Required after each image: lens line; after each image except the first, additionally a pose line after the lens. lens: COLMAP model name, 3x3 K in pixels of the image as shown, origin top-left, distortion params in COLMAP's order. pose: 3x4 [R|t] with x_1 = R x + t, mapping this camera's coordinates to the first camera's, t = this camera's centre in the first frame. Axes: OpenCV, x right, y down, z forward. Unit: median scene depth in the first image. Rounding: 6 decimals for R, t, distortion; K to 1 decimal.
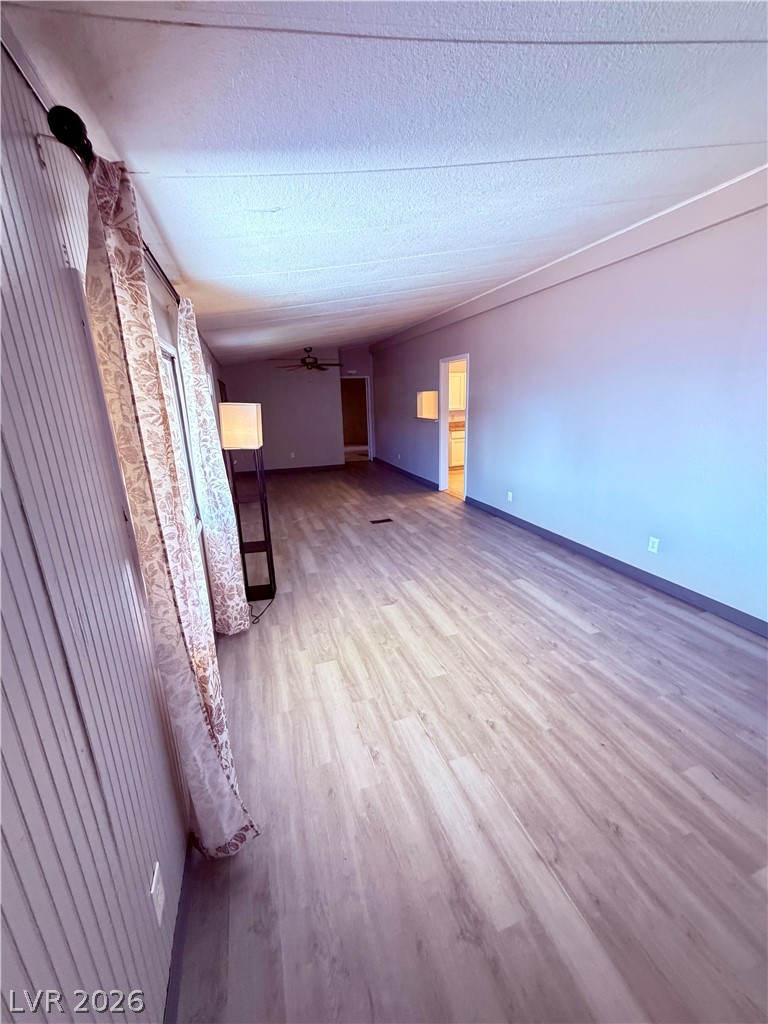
lens RADIAL K [[407.3, 0, 383.8], [0, 407.3, 511.7], [0, 0, 1]] dist [0.000244, 0.000110]
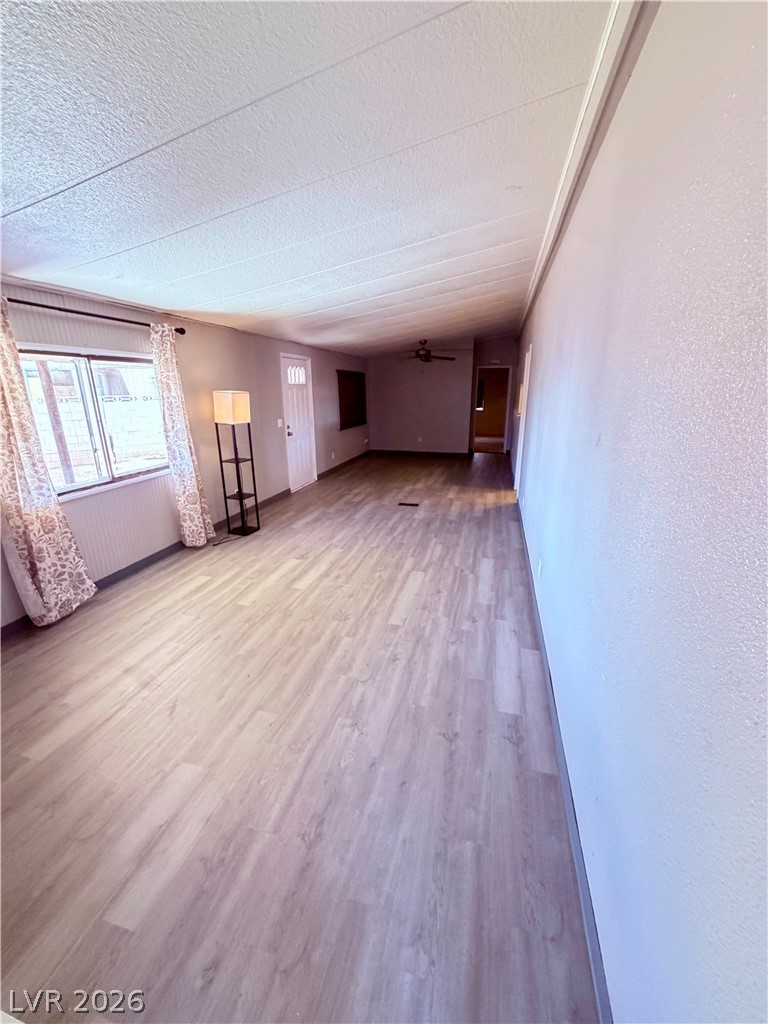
lens RADIAL K [[407.3, 0, 385.5], [0, 407.3, 512.1], [0, 0, 1]] dist [0.000244, 0.000110]
pose [[0.837250, 0.183628, -0.515066, 0.758277], [-0.167997, 0.982753, 0.077284, -0.045870], [0.520374, 0.021823, 0.853660, 0.075036]]
